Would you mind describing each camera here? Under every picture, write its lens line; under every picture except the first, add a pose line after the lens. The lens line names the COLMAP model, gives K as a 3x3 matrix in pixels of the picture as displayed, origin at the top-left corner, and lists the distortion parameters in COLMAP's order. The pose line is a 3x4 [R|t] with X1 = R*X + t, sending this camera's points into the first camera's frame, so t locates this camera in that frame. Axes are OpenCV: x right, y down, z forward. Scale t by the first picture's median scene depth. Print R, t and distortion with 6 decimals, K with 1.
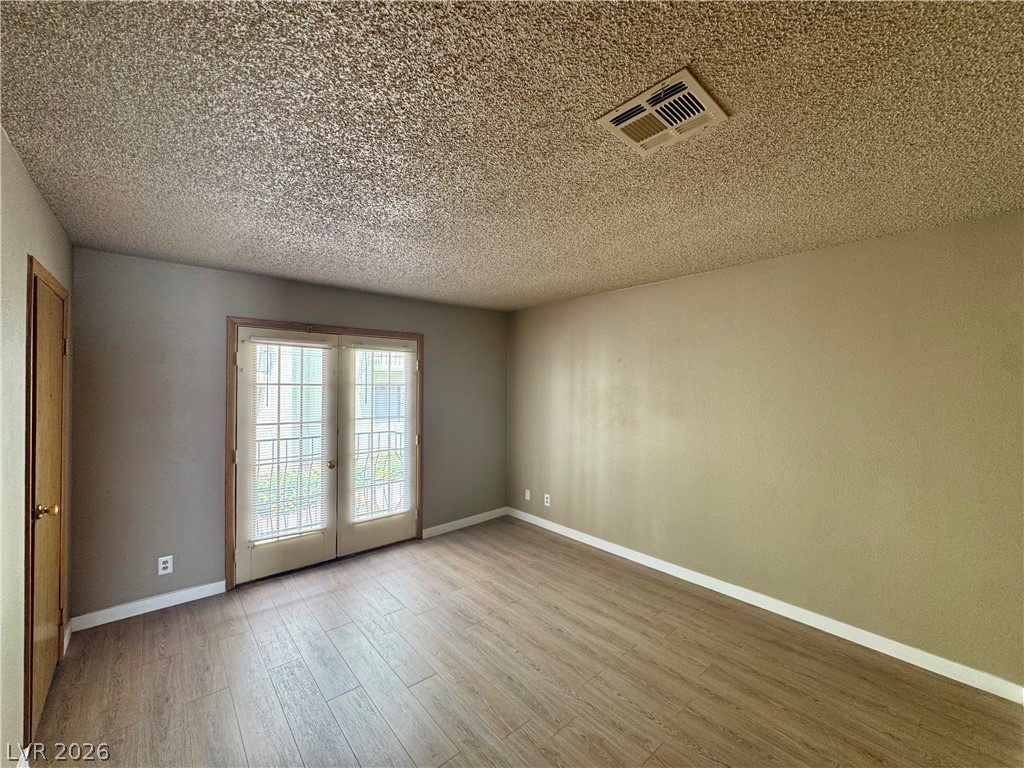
lens RADIAL K [[412.8, 0, 511.6], [0, 412.8, 385.7], [0, 0, 1]] dist [-0.000032, 0.000633]
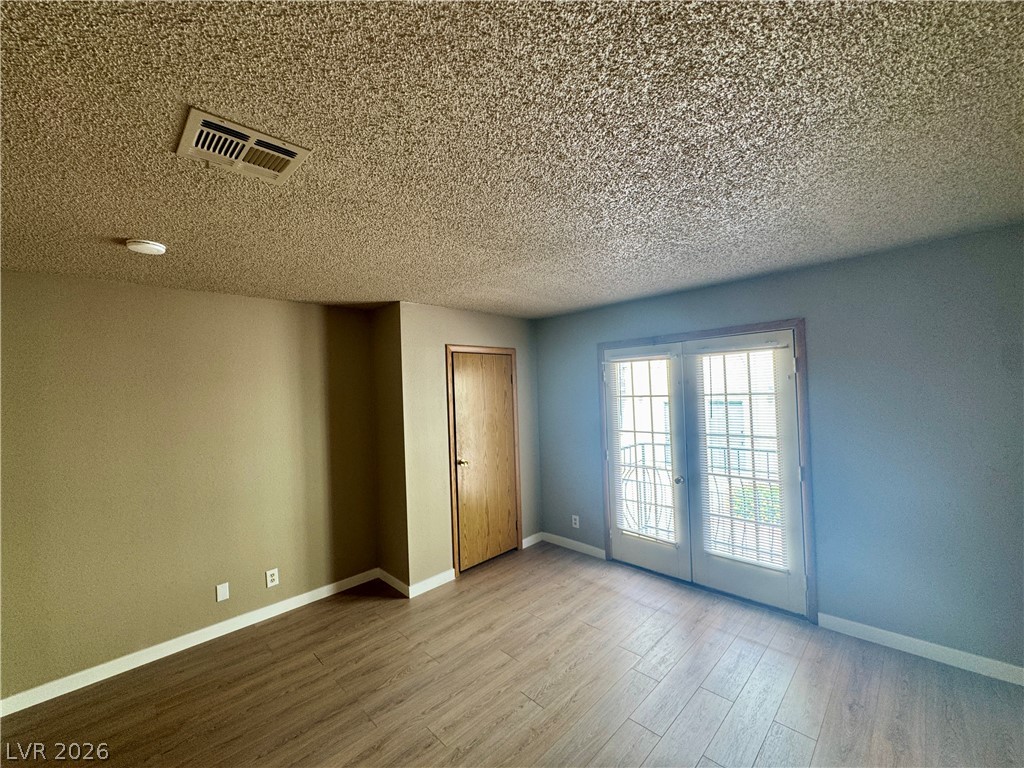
lens RADIAL K [[412.8, 0, 511.6], [0, 412.8, 385.7], [0, 0, 1]] dist [-0.000032, 0.000633]
pose [[0.071792, -0.019987, -0.997219, 0.475109], [0.027644, 0.999455, -0.018042, -0.018153], [0.997037, -0.026272, 0.072305, 0.535031]]
